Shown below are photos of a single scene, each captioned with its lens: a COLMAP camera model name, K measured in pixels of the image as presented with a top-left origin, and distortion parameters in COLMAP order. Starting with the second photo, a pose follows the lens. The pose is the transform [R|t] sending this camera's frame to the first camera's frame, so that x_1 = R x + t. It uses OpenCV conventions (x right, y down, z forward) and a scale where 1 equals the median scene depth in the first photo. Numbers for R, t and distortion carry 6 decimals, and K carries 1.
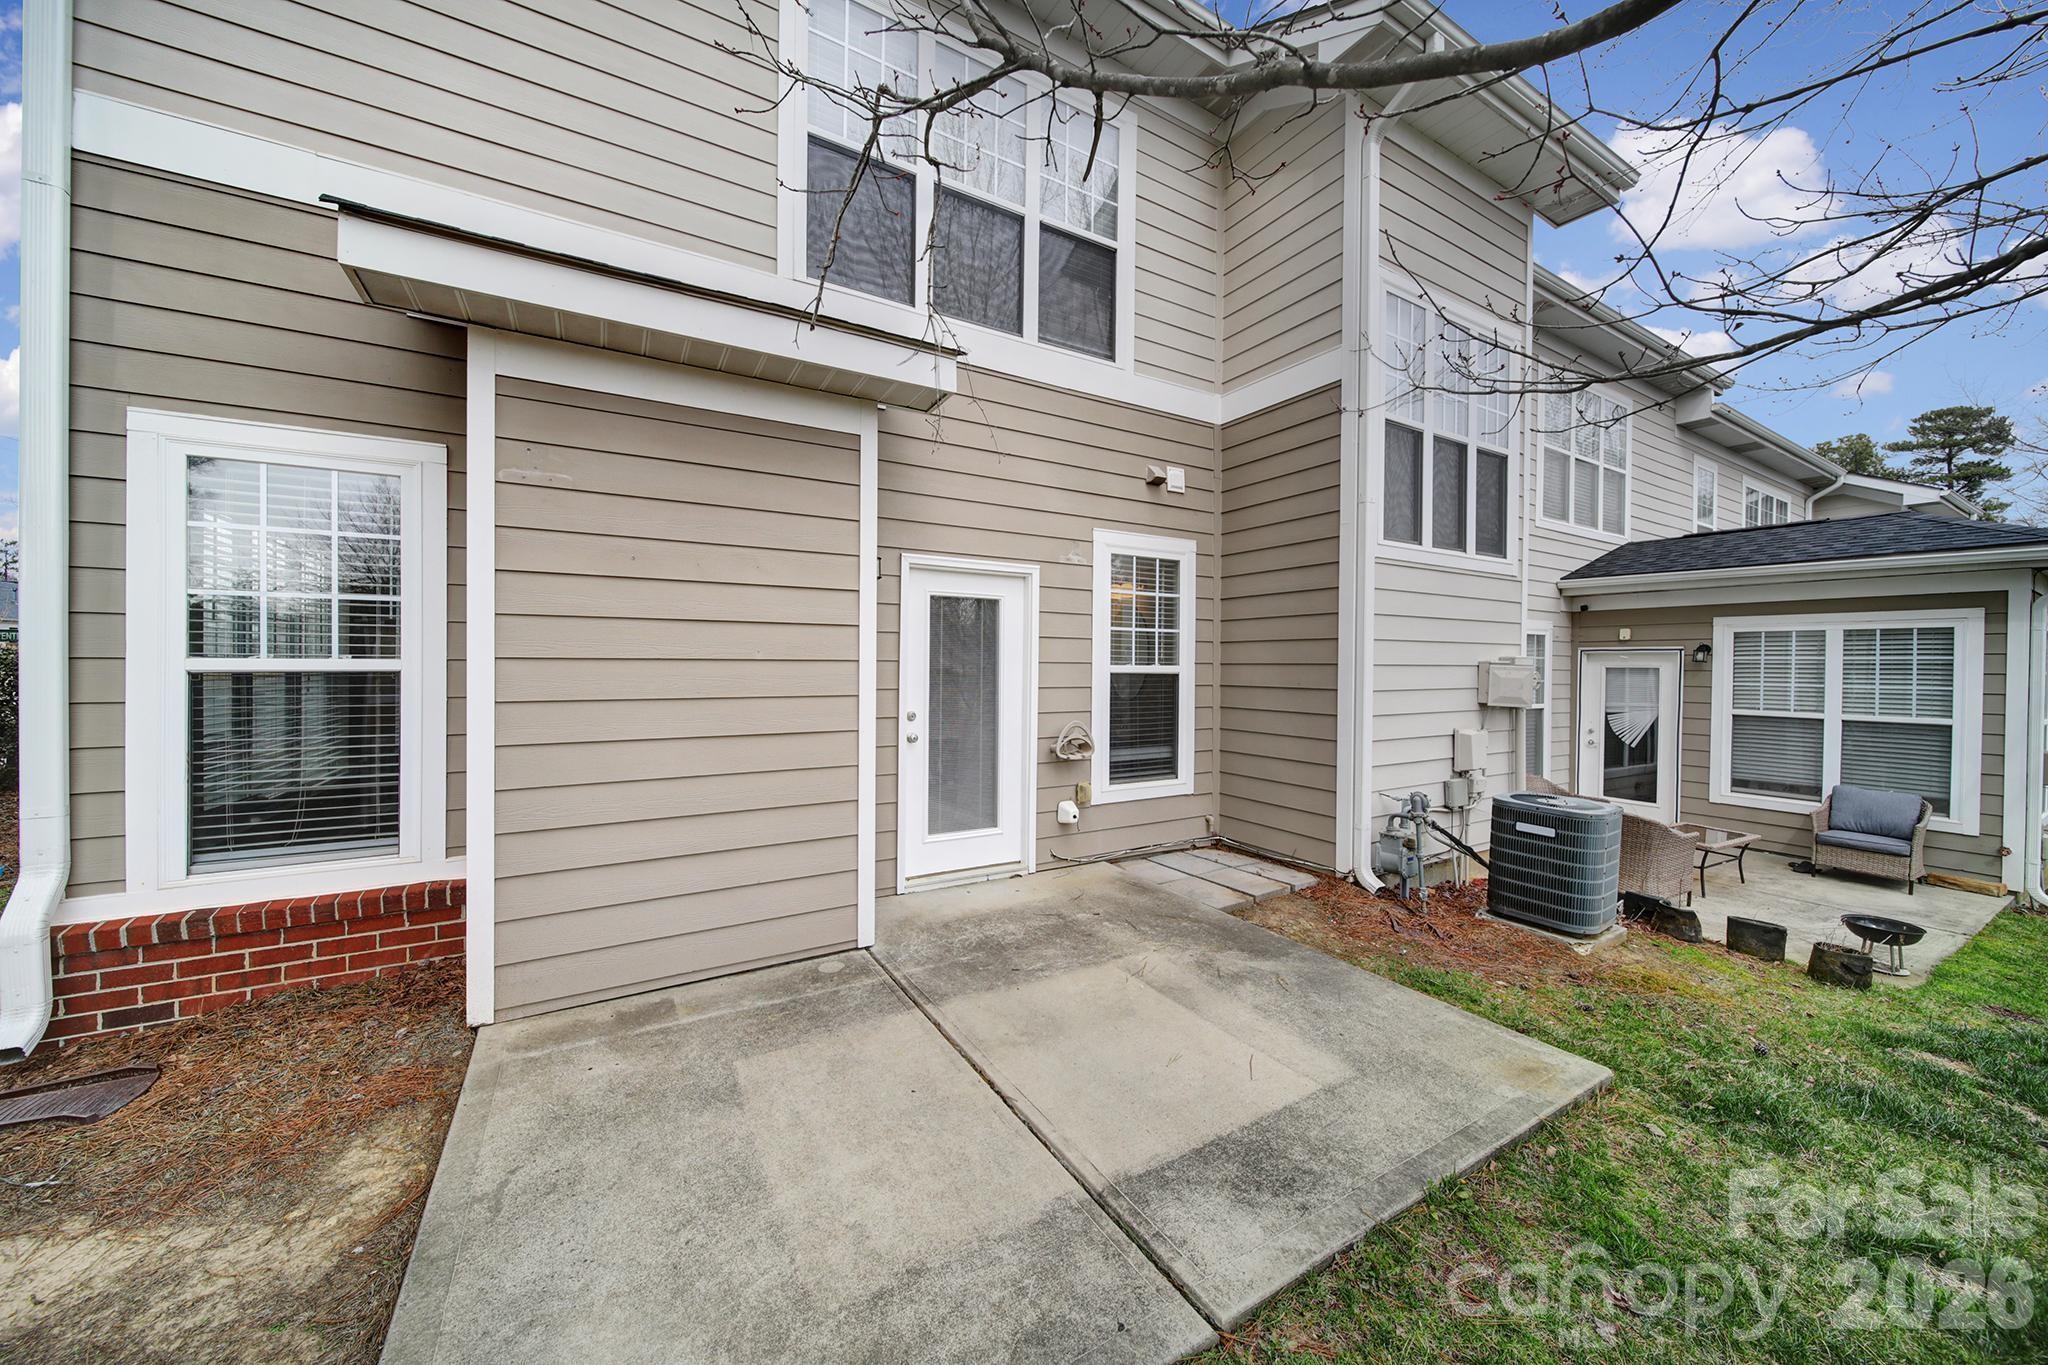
lens RADIAL K [[716.8, 0, 1027.7], [0, 716.8, 671.9], [0, 0, 1]] dist [-0.000653, -0.001201]
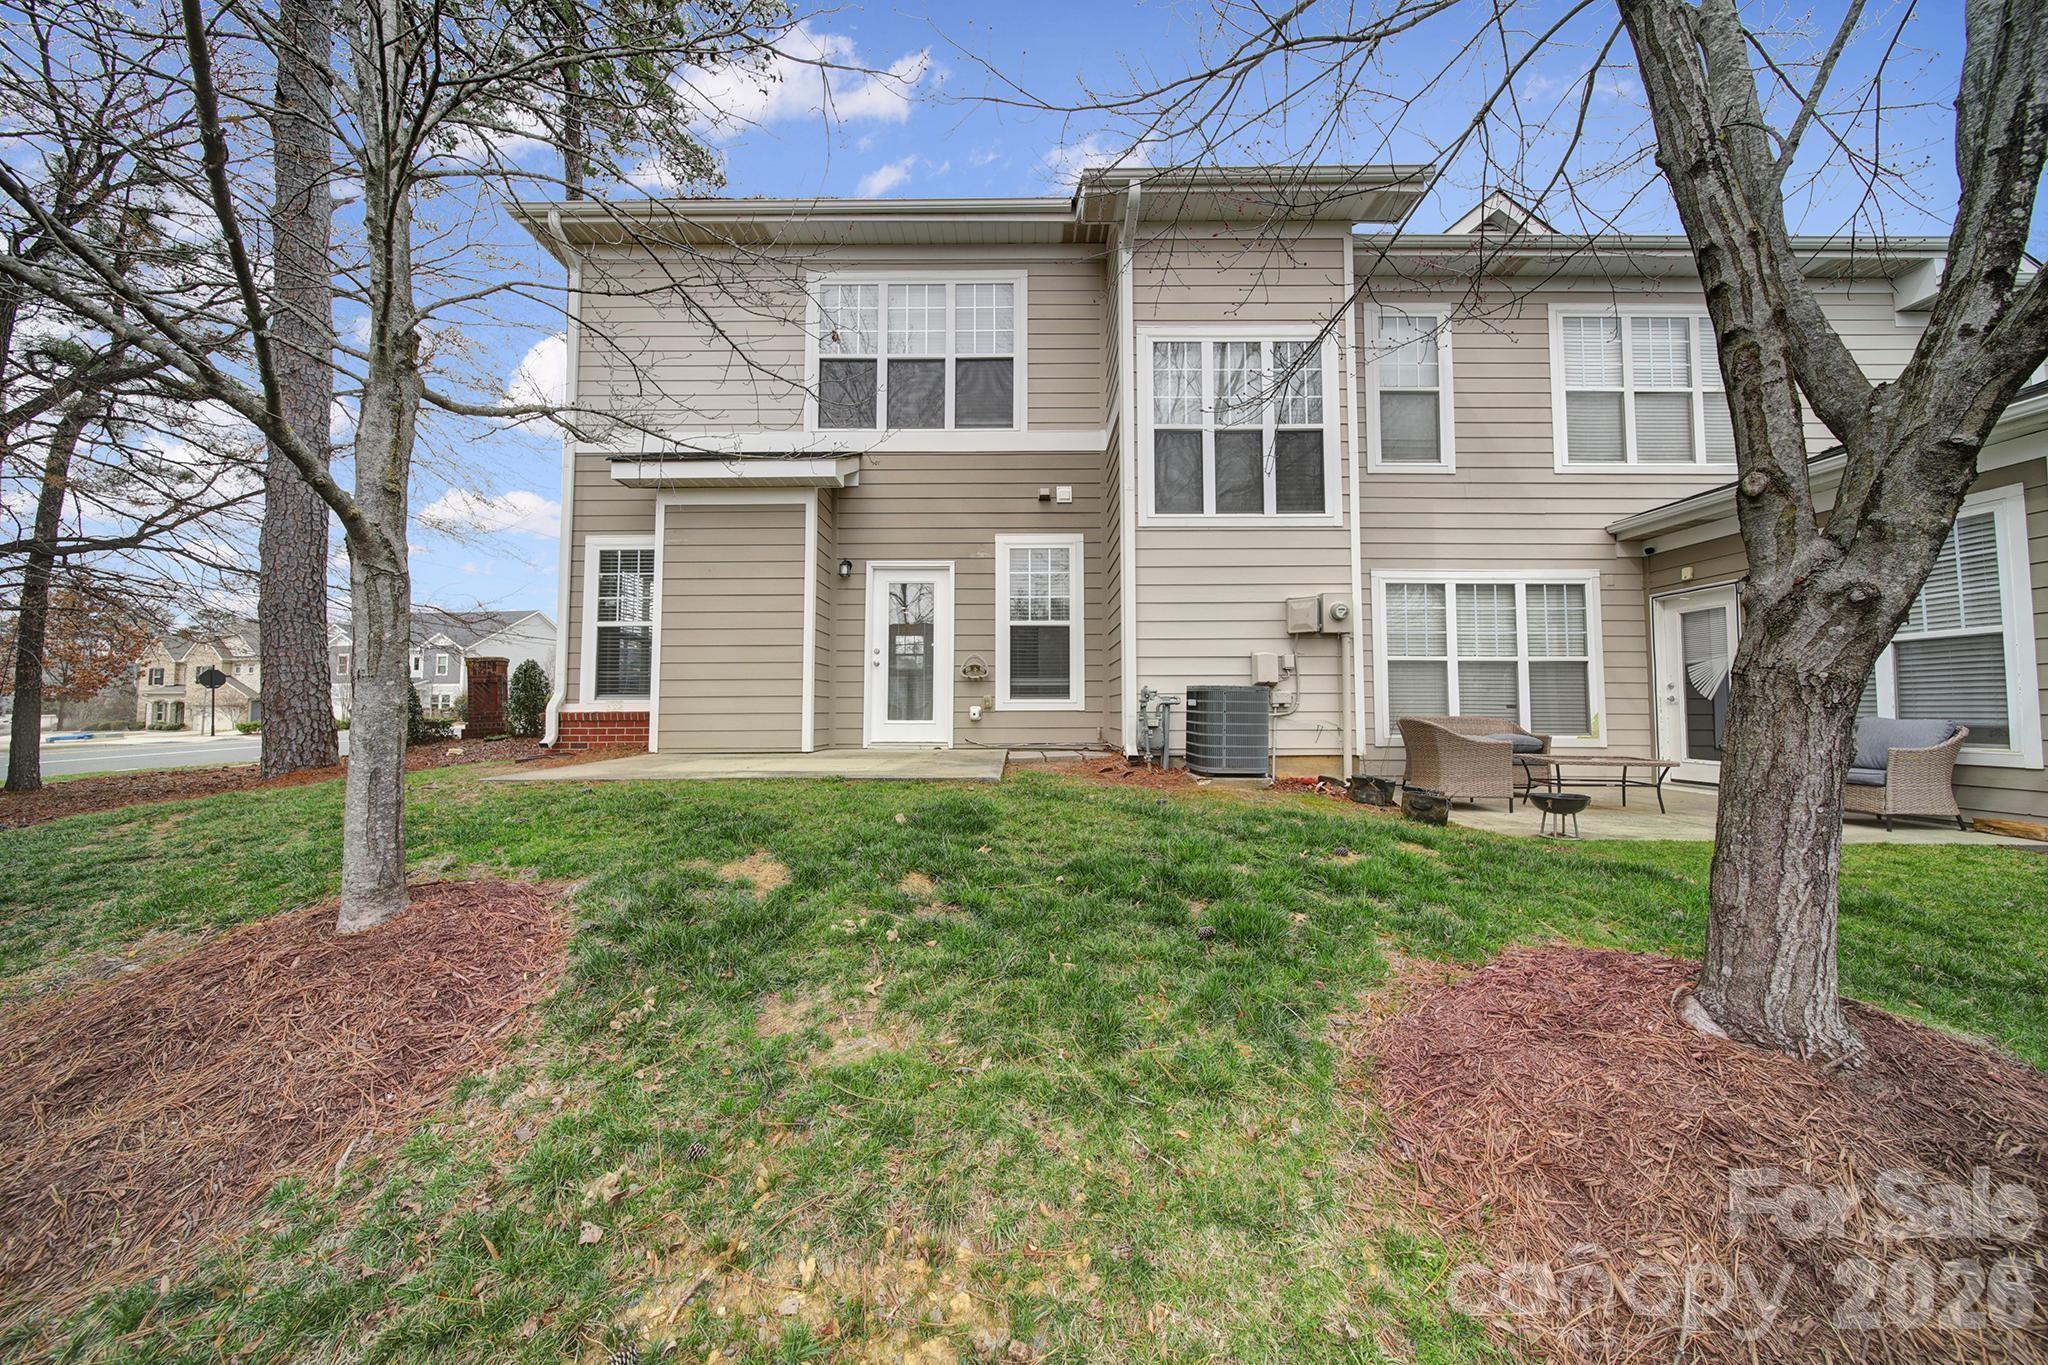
lens RADIAL K [[716.8, 0, 1022.2], [0, 716.8, 676.3], [0, 0, 1]] dist [-0.000653, -0.001201]
pose [[0.858851, -0.034124, -0.511087, 0.978034], [0.004041, 0.998199, -0.059857, 0.213552], [0.512209, 0.049343, 0.857442, -0.314387]]
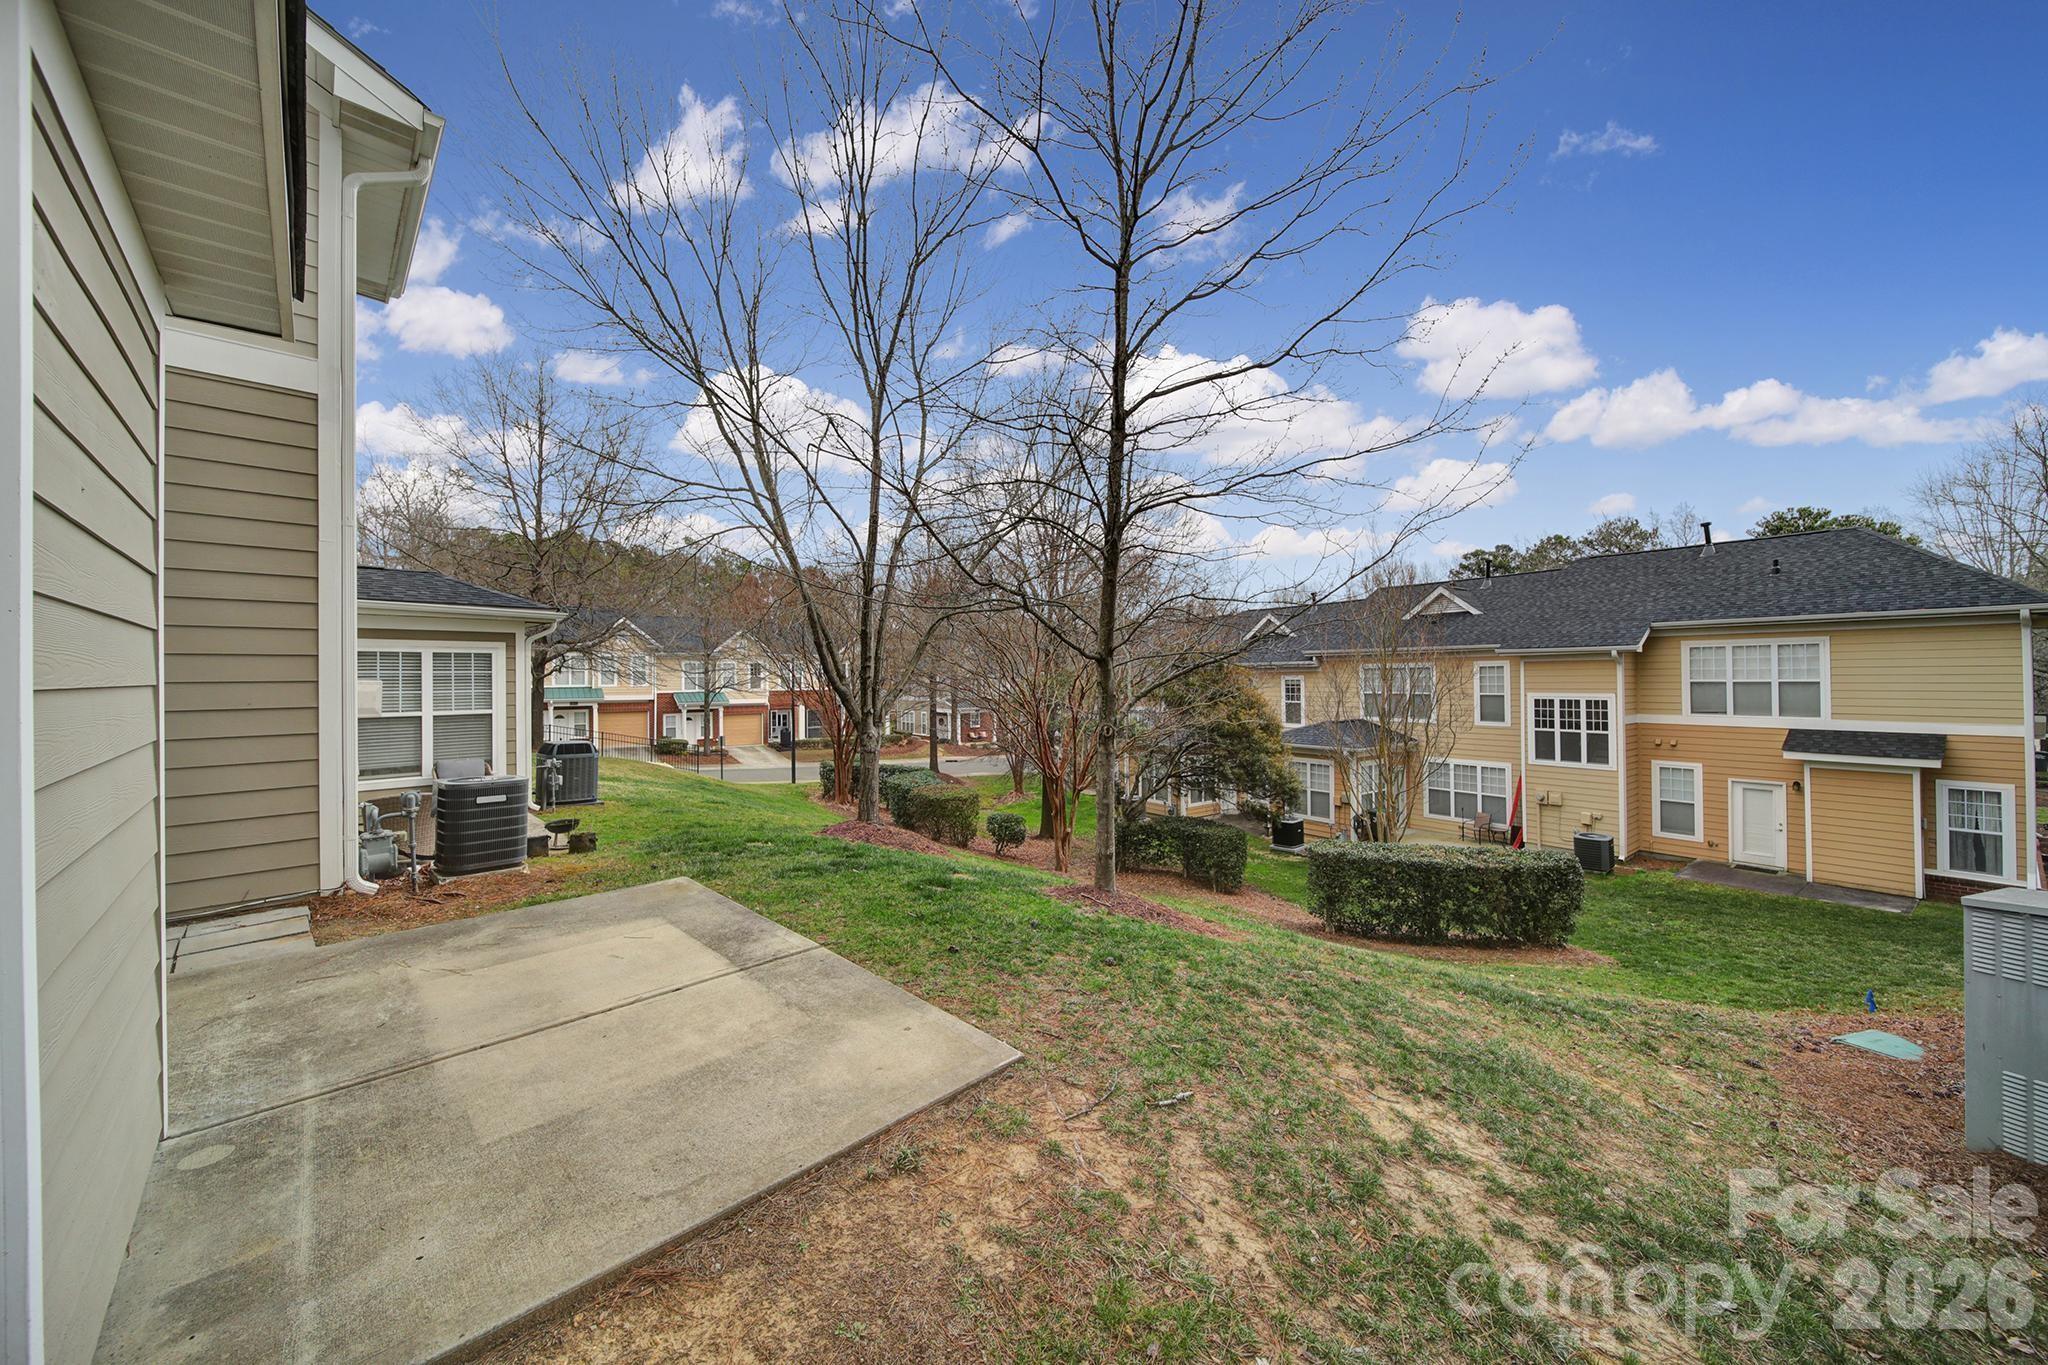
lens RADIAL K [[716.8, 0, 1019.3], [0, 716.8, 673.0], [0, 0, 1]] dist [-0.000653, -0.001201]
pose [[-0.245344, -0.005484, 0.969421, -0.765960], [0.017884, 0.999788, 0.010182, -0.015950], [-0.969271, 0.019836, -0.245194, 0.305671]]
